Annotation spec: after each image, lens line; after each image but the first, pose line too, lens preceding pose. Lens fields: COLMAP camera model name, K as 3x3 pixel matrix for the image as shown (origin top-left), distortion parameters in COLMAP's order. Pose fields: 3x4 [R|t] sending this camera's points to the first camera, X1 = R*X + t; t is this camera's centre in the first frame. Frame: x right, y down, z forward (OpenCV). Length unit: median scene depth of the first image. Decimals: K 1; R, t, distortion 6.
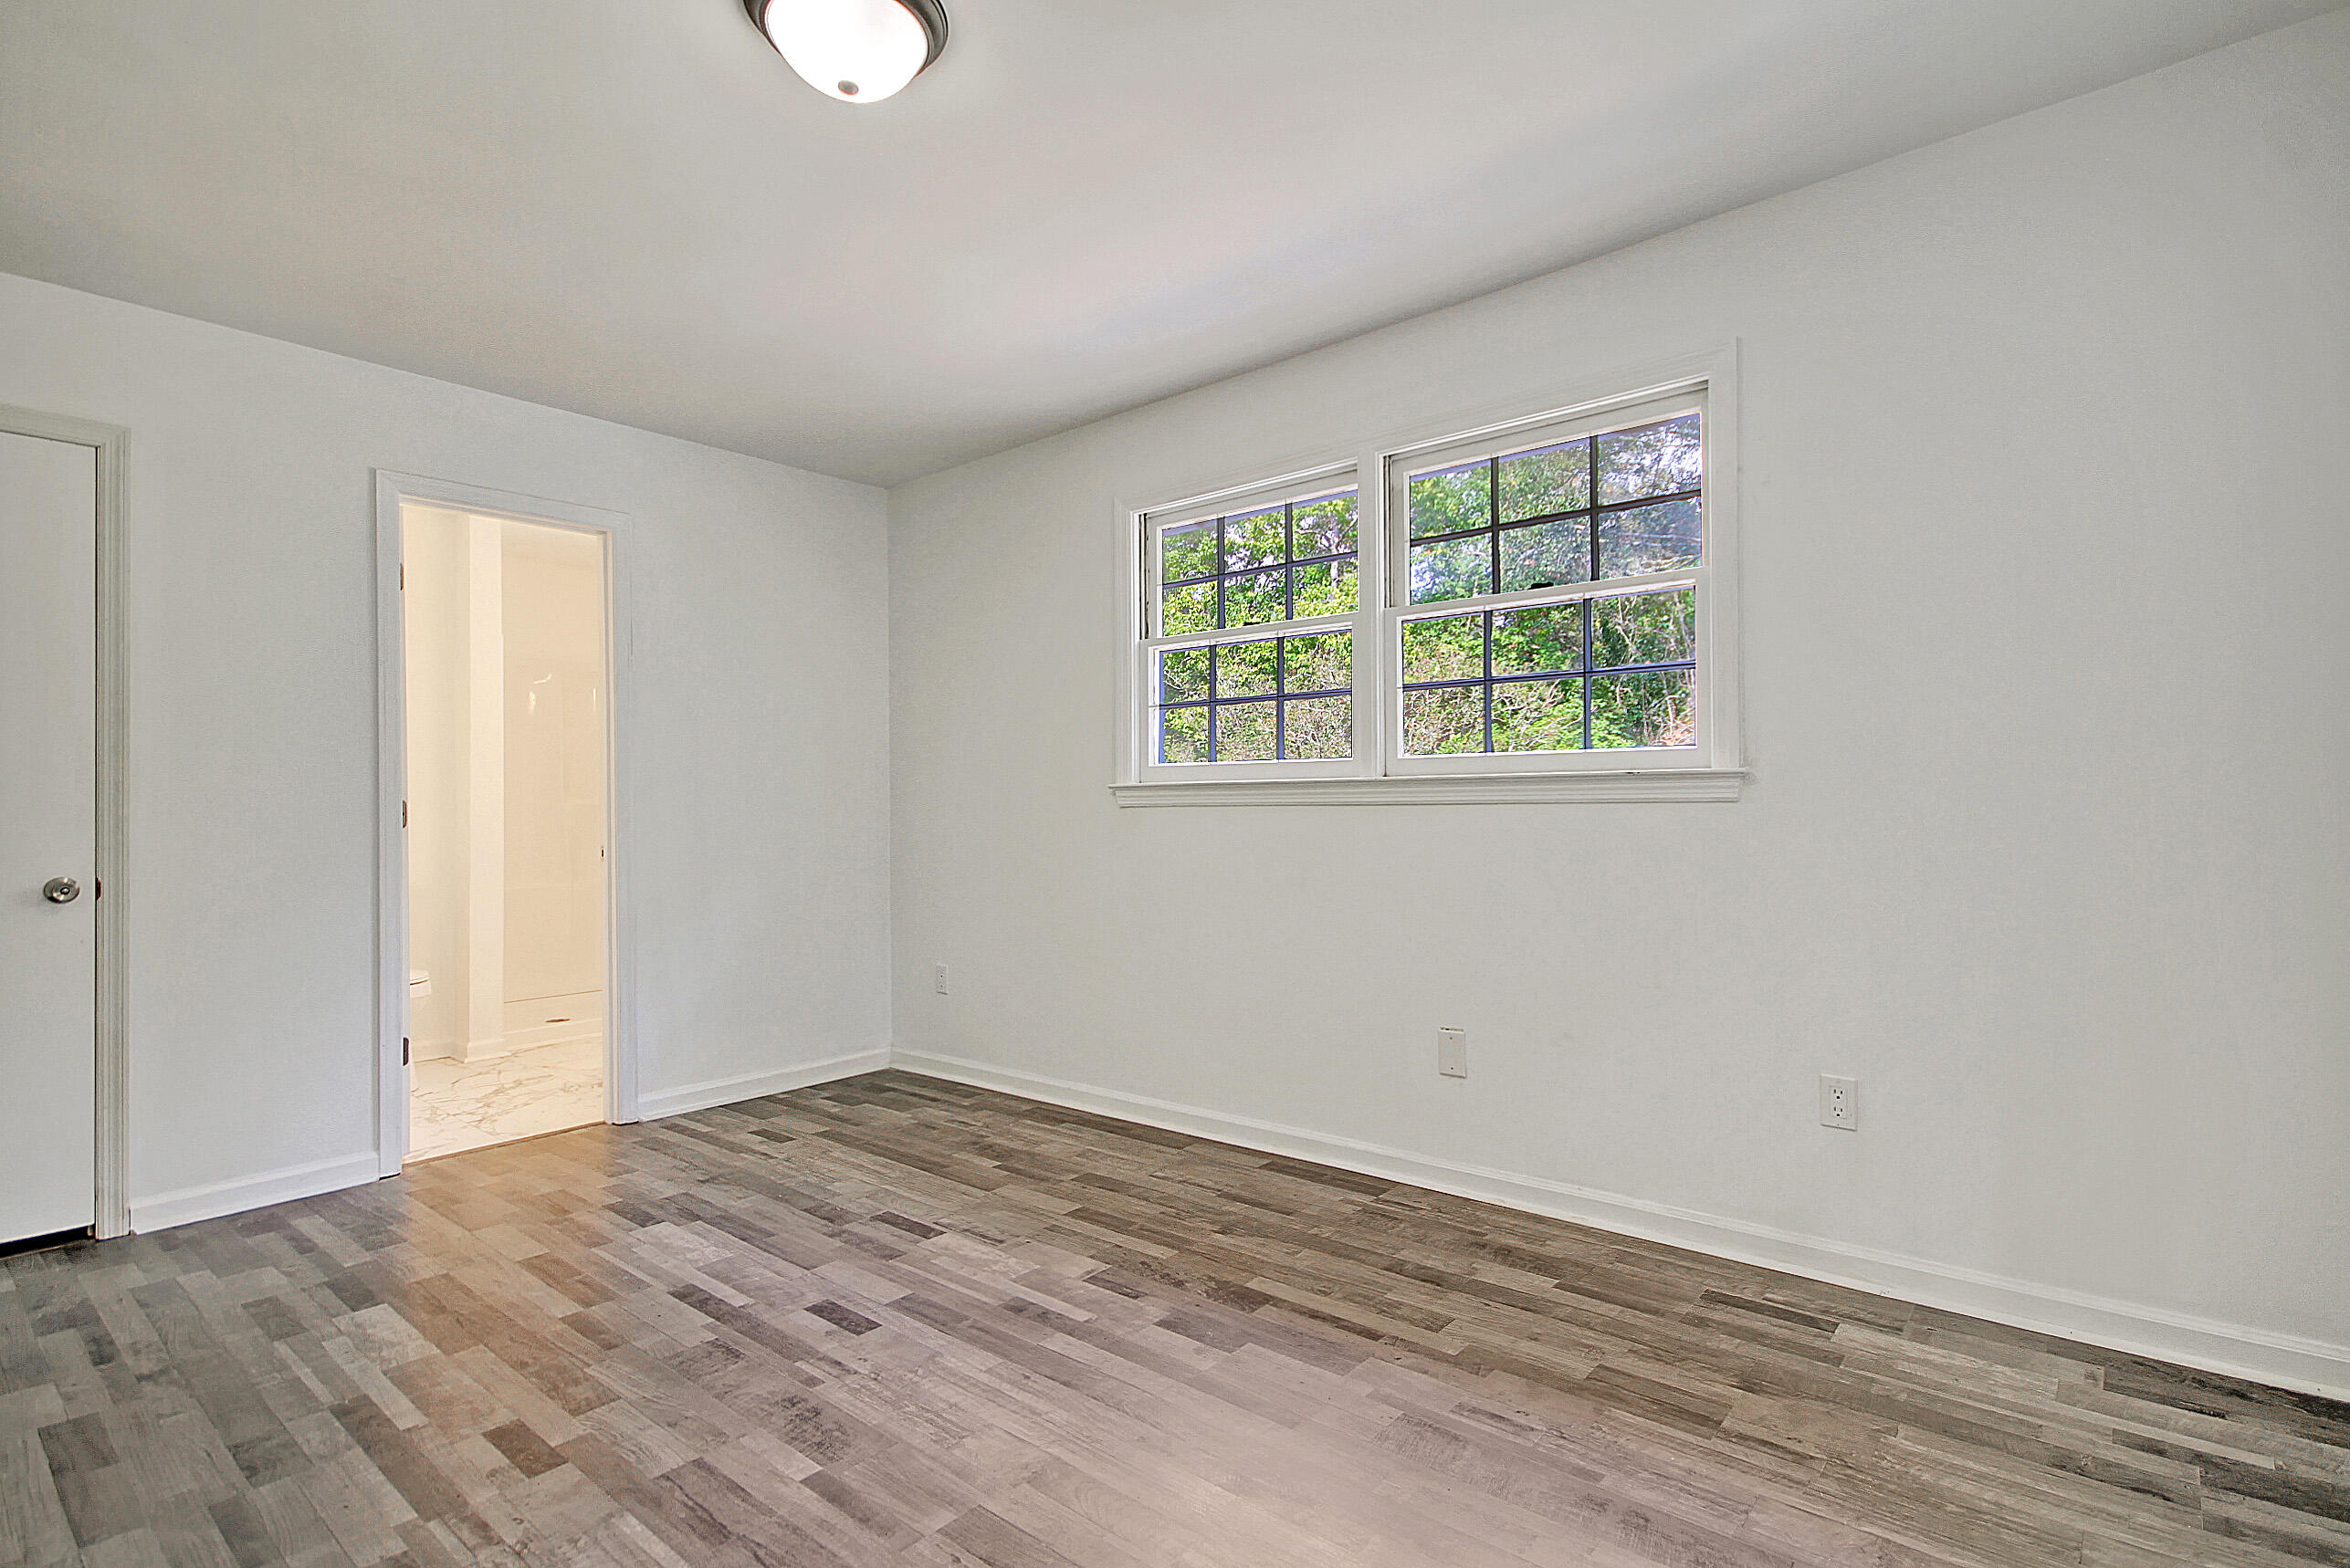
lens RADIAL K [[1150.2, 0, 1190.8], [0, 1150.2, 812.6], [0, 0, 1]] dist [0.011525, -0.000406]
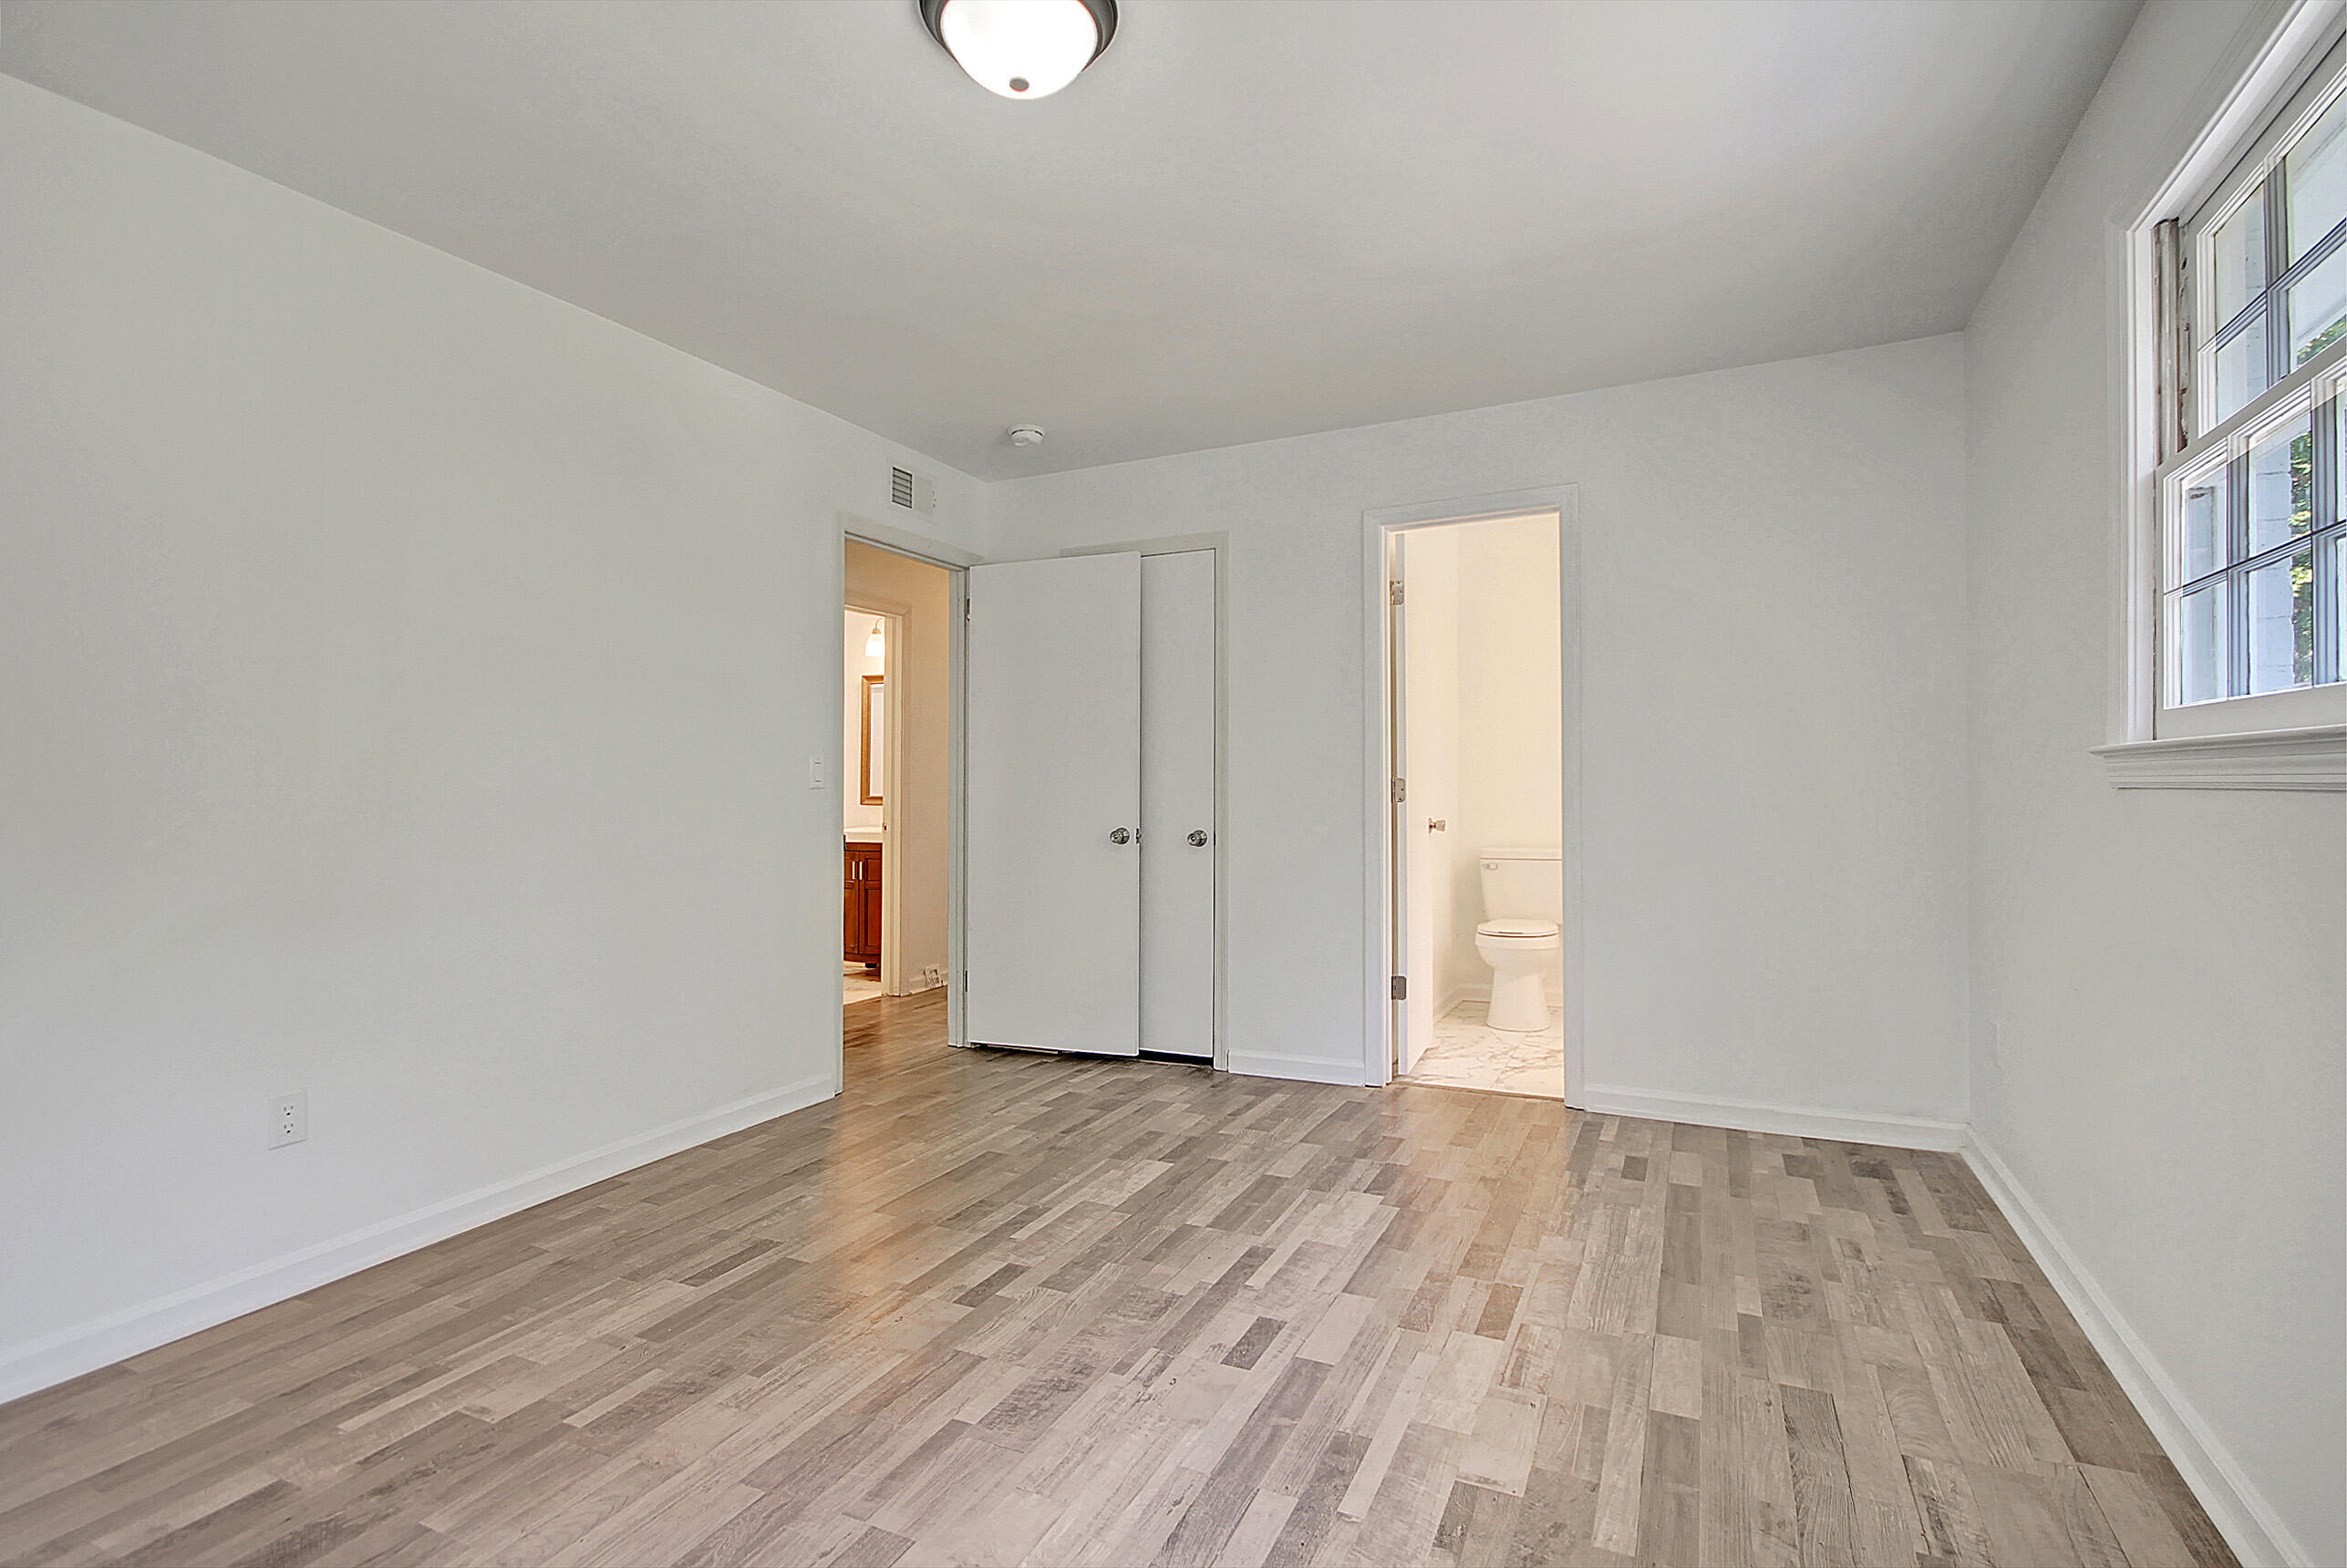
lens RADIAL K [[1103.2, 0, 1173.5], [0, 1103.2, 784.0], [0, 0, 1]] dist [0.010061, -0.000442]
pose [[0.240556, 0.004477, -0.970625, 0.455203], [0.001620, 0.999986, 0.005013, -0.012802], [0.970634, -0.002778, 0.240545, 0.608586]]
